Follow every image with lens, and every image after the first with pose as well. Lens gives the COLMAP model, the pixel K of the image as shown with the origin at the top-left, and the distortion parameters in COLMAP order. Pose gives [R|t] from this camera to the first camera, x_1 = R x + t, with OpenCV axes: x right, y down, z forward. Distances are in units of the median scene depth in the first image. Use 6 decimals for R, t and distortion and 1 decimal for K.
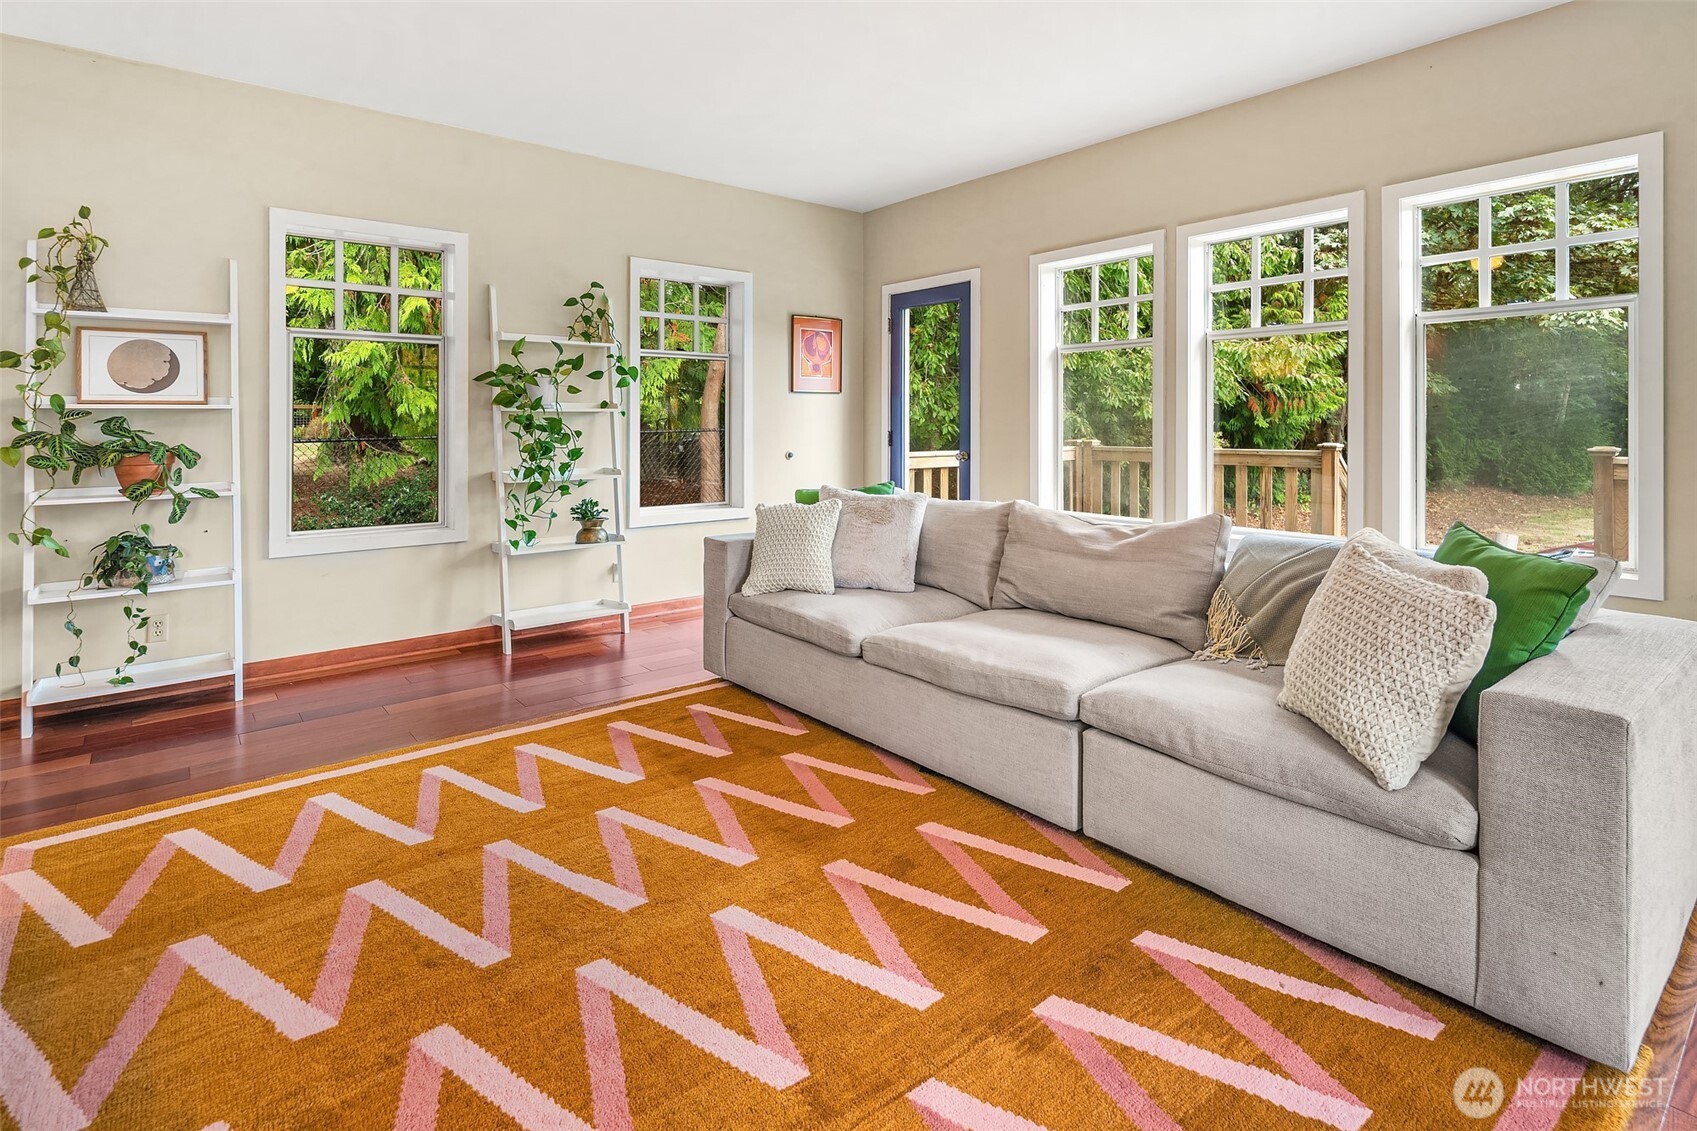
lens RADIAL K [[817.7, 0, 848.5], [0, 817.7, 565.5], [0, 0, 1]] dist [-0.000901, -0.000083]
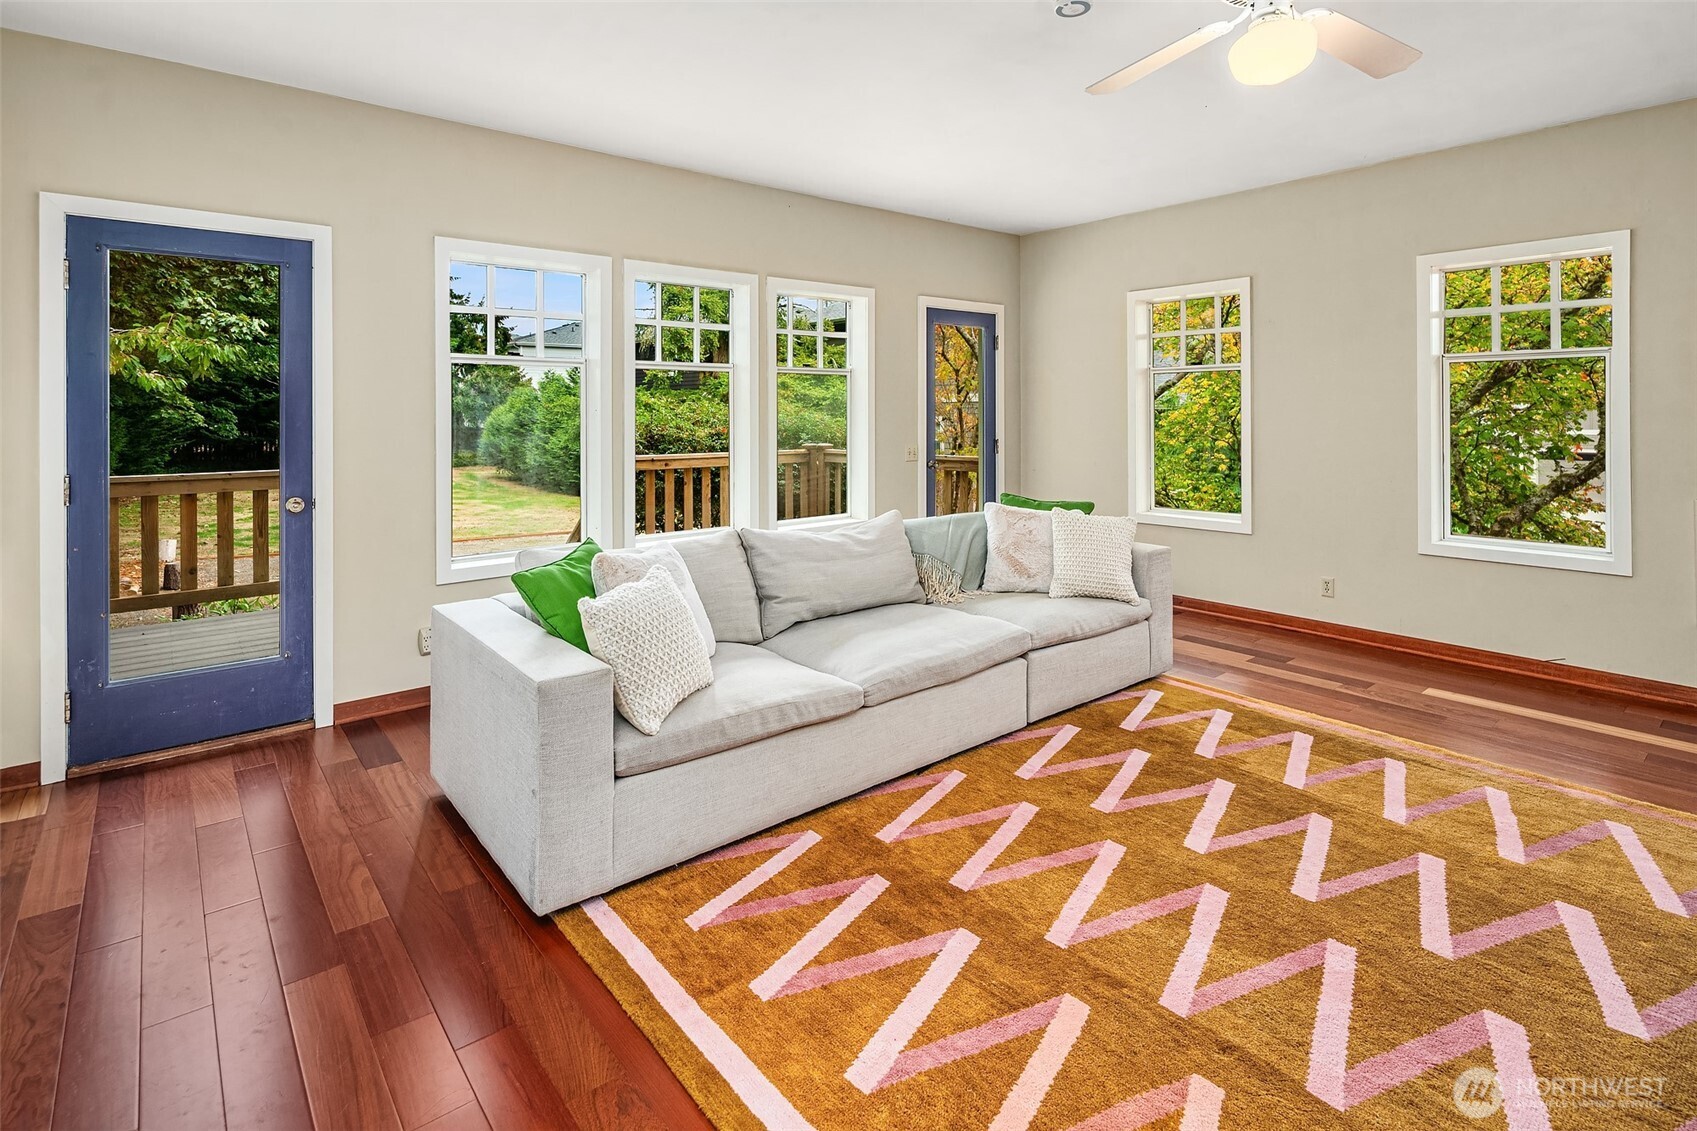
lens RADIAL K [[817.7, 0, 848.5], [0, 817.7, 565.5], [0, 0, 1]] dist [-0.000901, -0.000083]
pose [[-0.003479, -0.151338, 0.988476, -0.771157], [0.201328, 0.968135, 0.148932, -0.150842], [-0.979518, 0.199526, 0.027100, 0.865610]]
